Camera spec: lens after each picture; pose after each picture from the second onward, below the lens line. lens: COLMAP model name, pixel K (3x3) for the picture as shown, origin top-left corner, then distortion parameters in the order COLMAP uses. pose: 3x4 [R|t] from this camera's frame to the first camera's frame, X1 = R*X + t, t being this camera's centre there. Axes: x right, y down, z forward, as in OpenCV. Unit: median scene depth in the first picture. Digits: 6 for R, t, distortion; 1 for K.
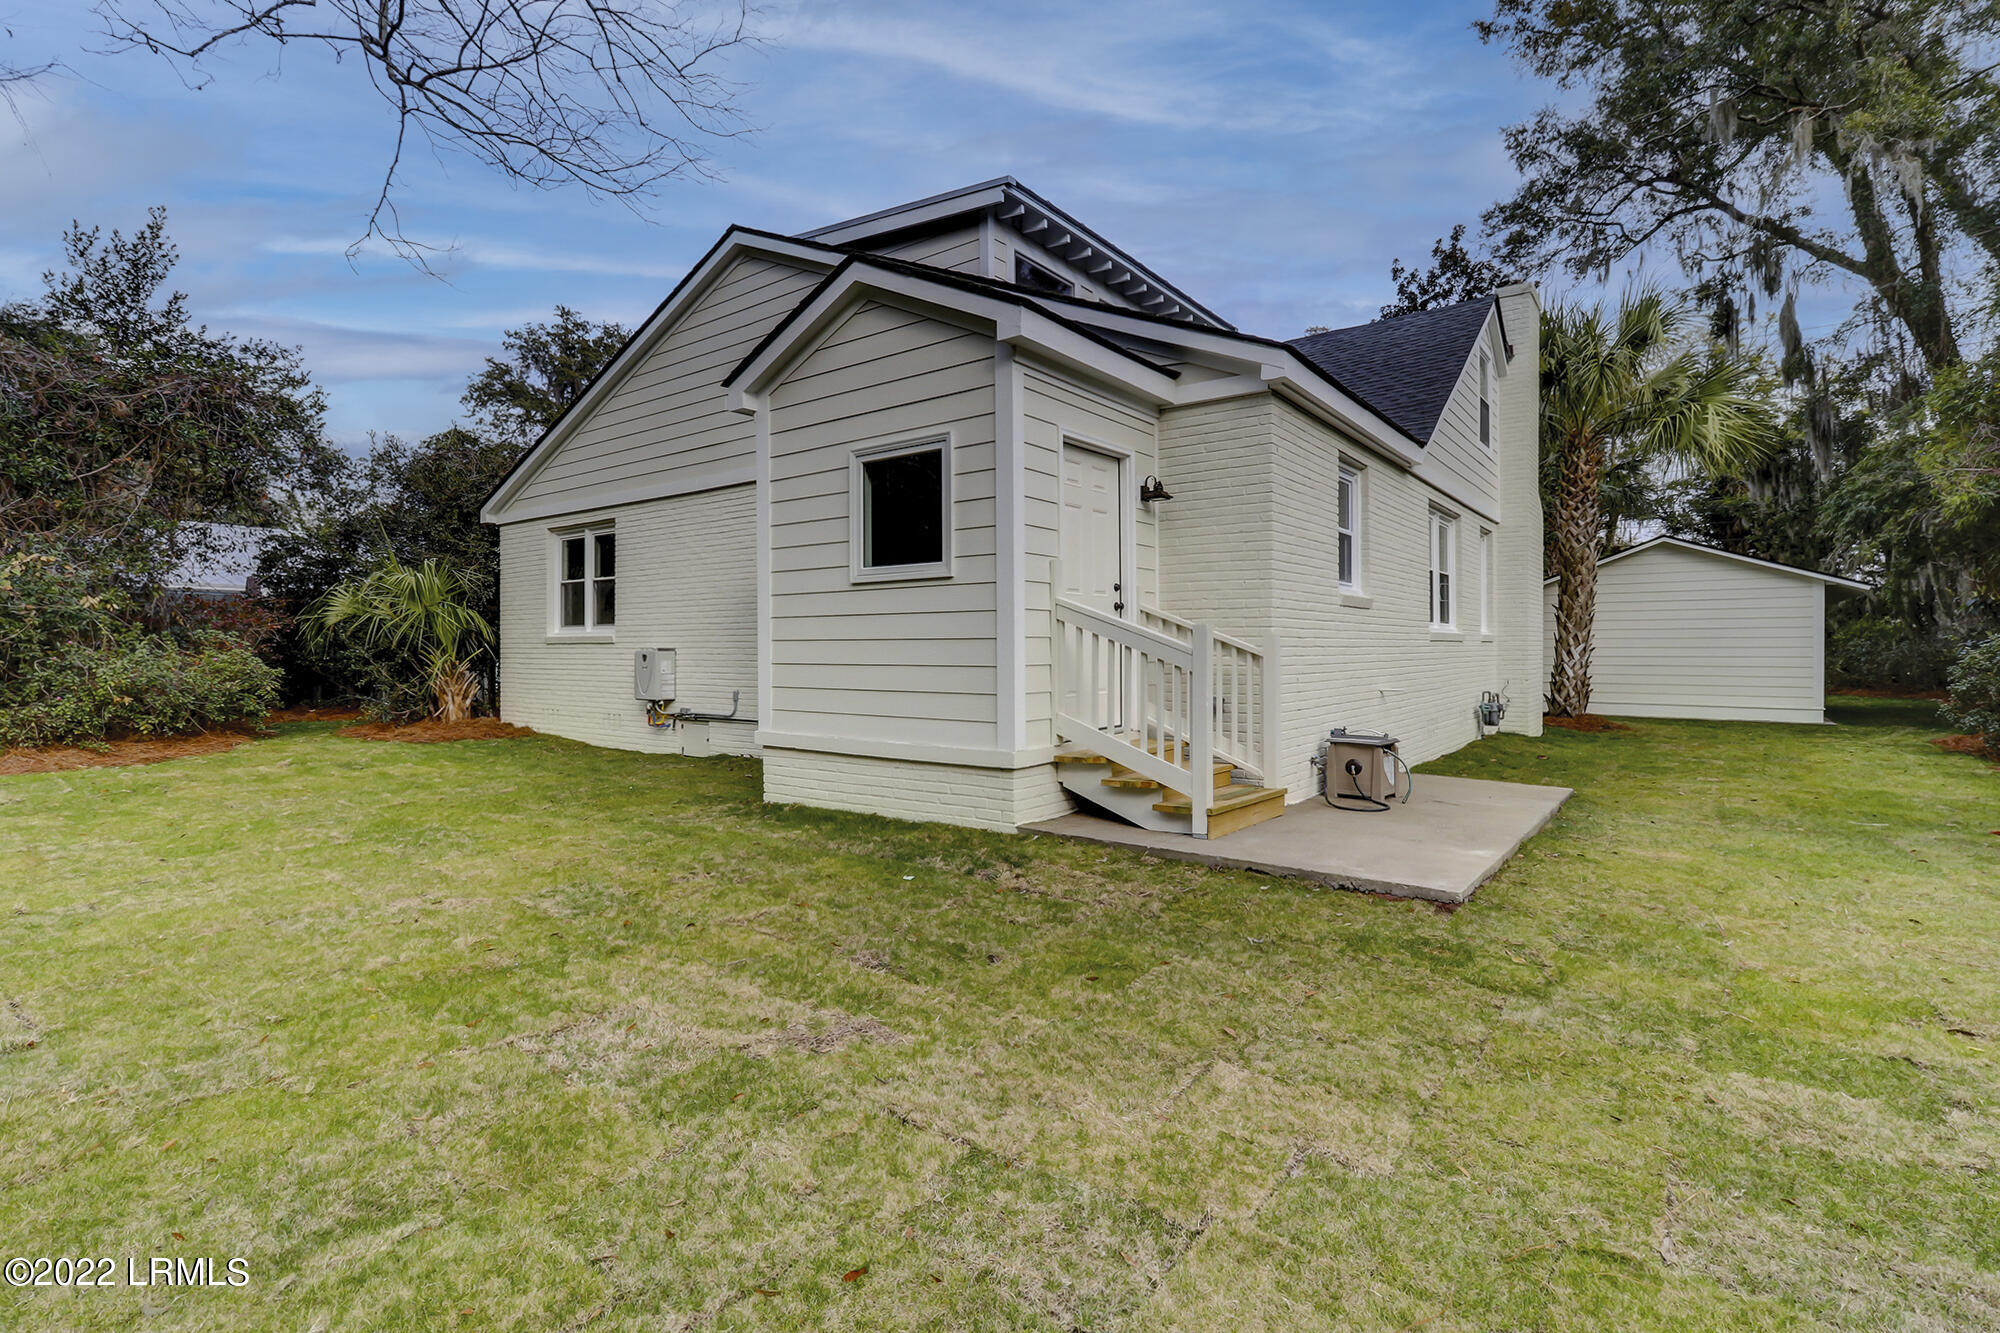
lens RADIAL K [[947.5, 0, 986.2], [0, 947.5, 639.6], [0, 0, 1]] dist [-0.000344, 0.000192]
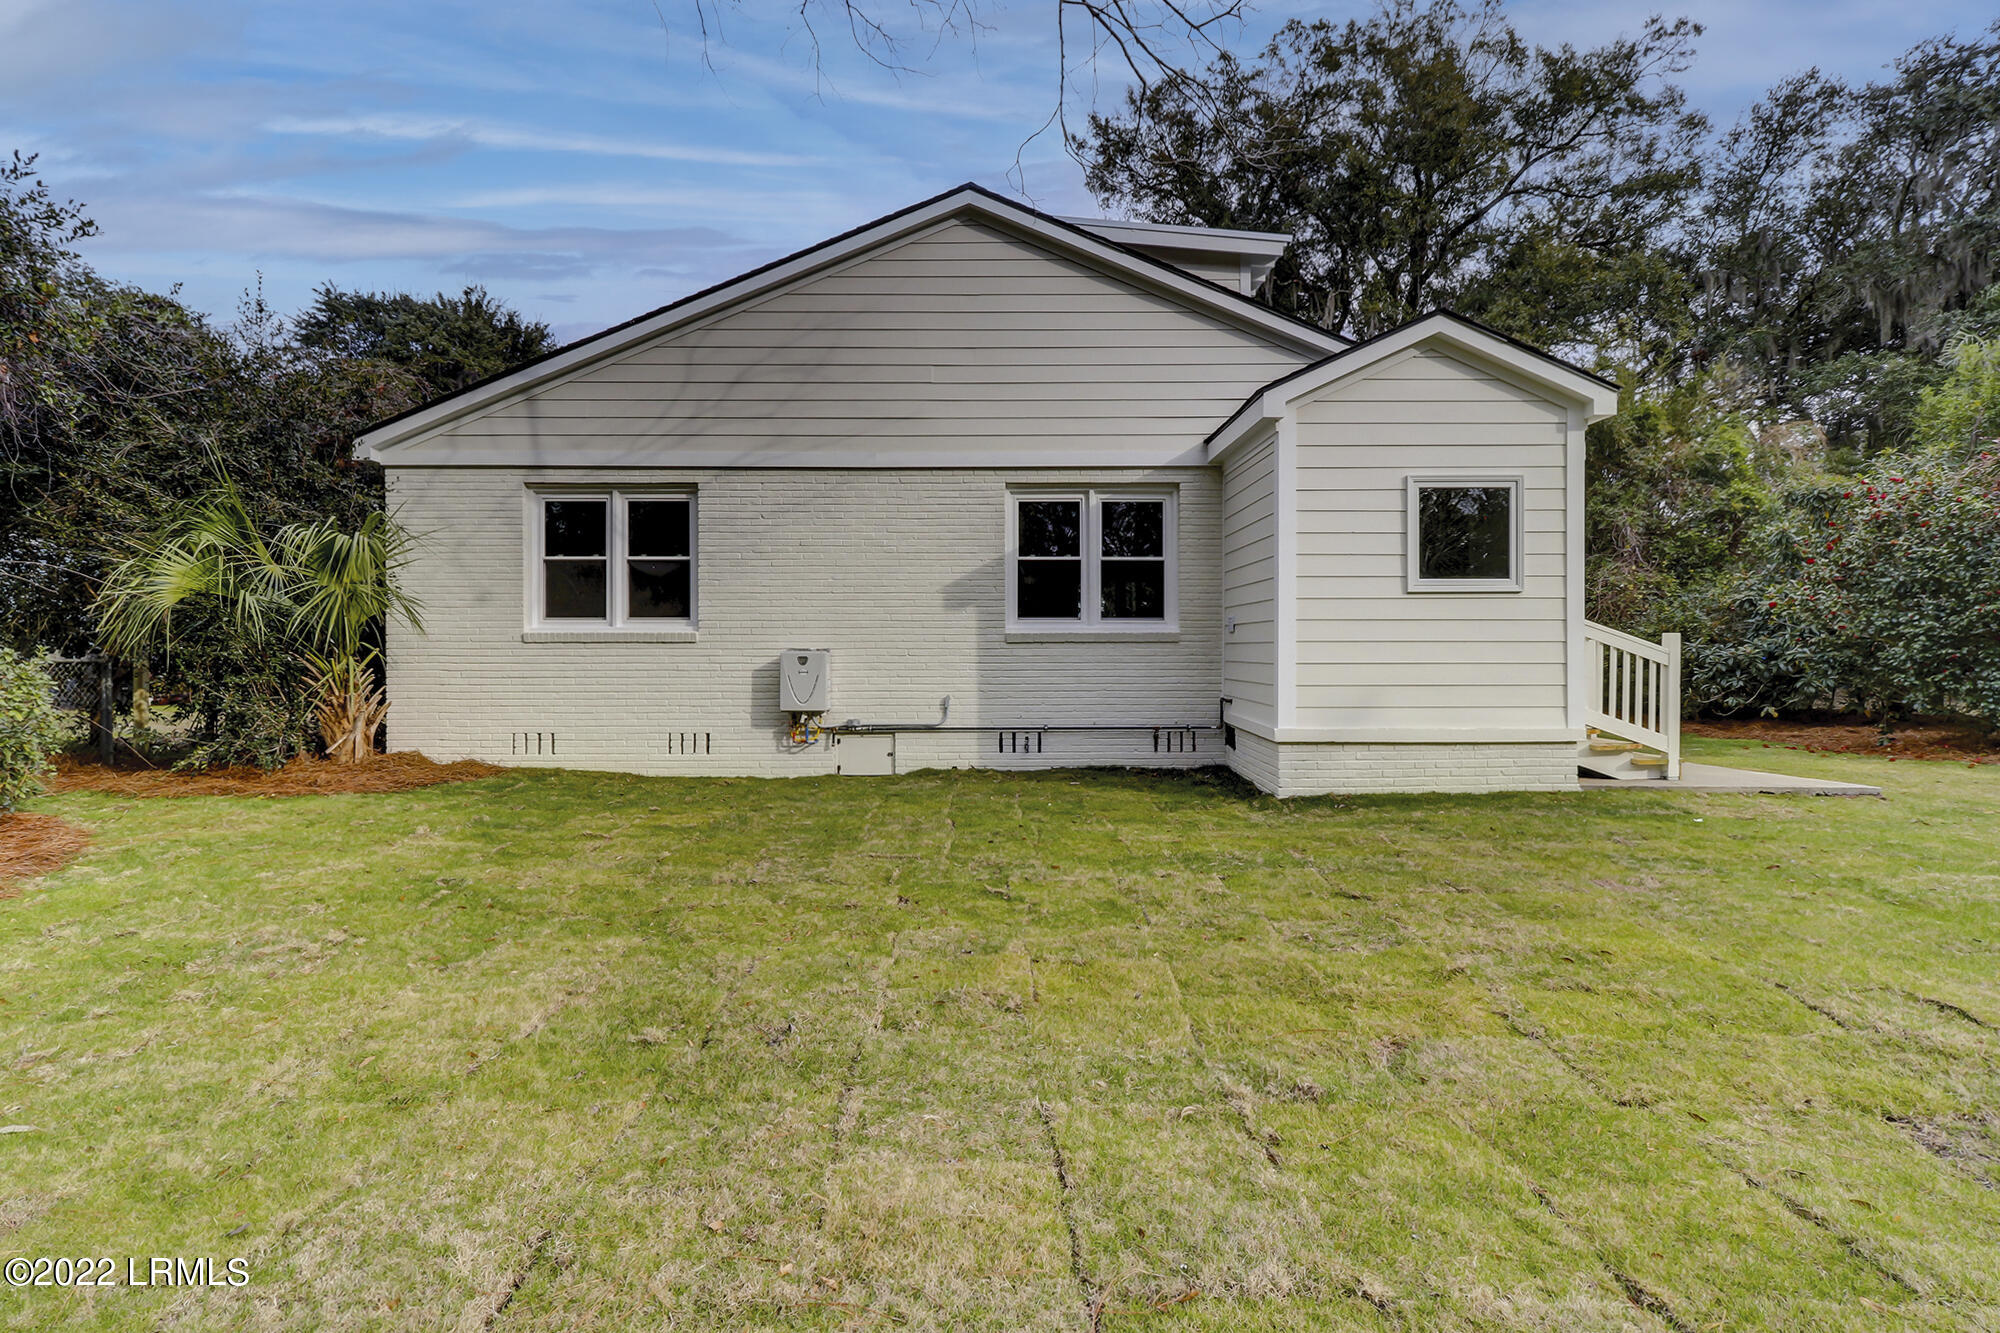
lens RADIAL K [[942.0, 0, 1007.4], [0, 942.0, 637.1], [0, 0, 1]] dist [-0.001570, 0.001242]
pose [[0.782912, 0.007955, 0.622082, -0.722283], [-0.006081, 0.999968, -0.005135, 0.001824], [-0.622103, 0.000237, 0.782935, 0.245712]]
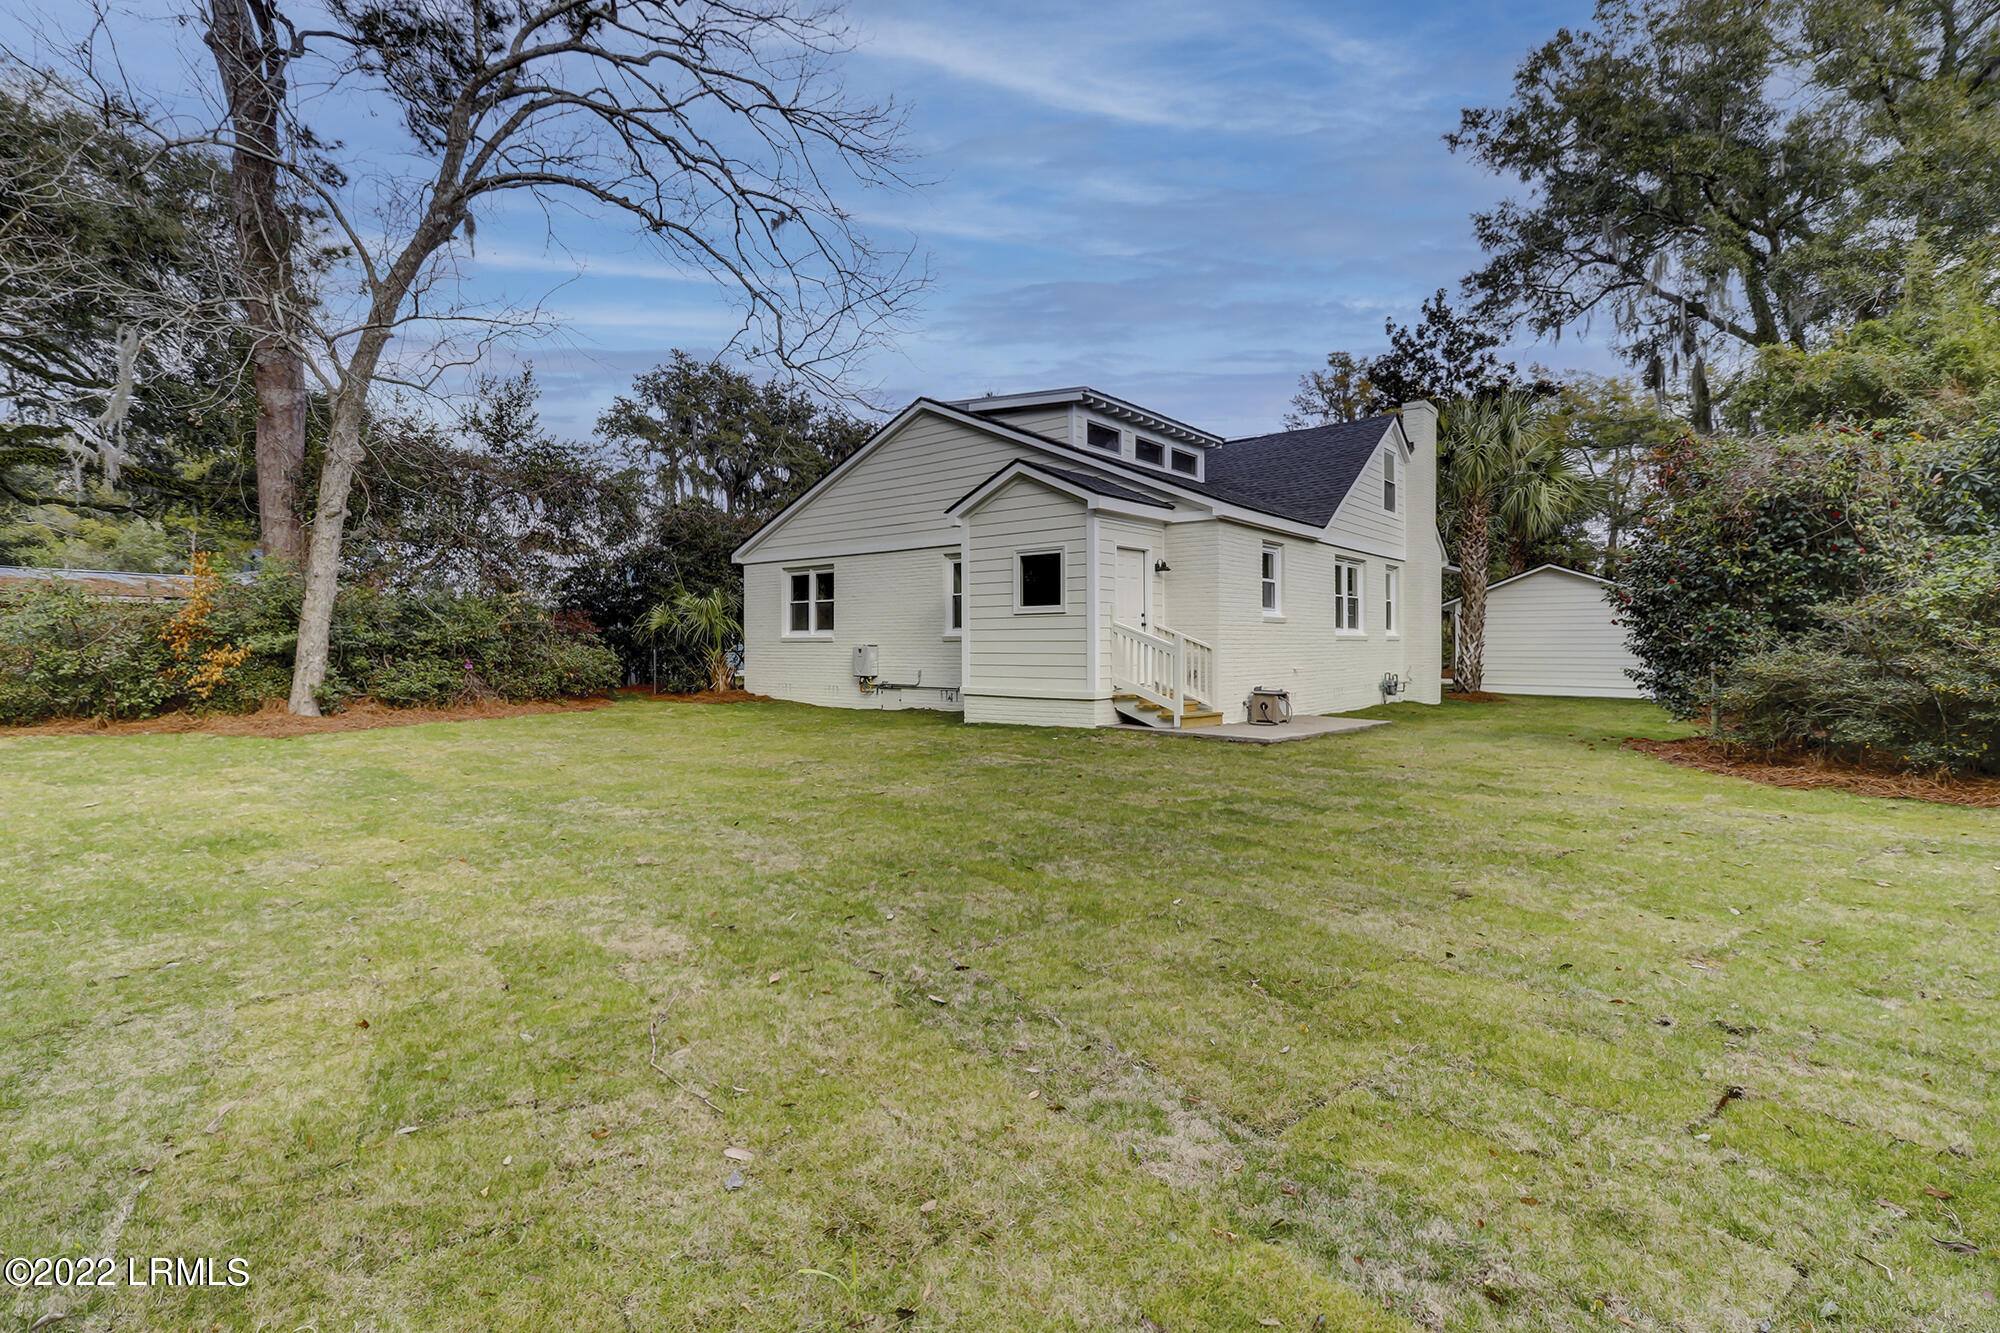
lens RADIAL K [[942.0, 0, 1007.4], [0, 942.0, 637.1], [0, 0, 1]] dist [-0.001570, 0.001242]
pose [[0.999752, -0.000061, -0.022270, -0.065847], [0.000125, 0.999996, 0.002871, -0.008939], [0.022269, -0.002873, 0.999748, -0.628895]]
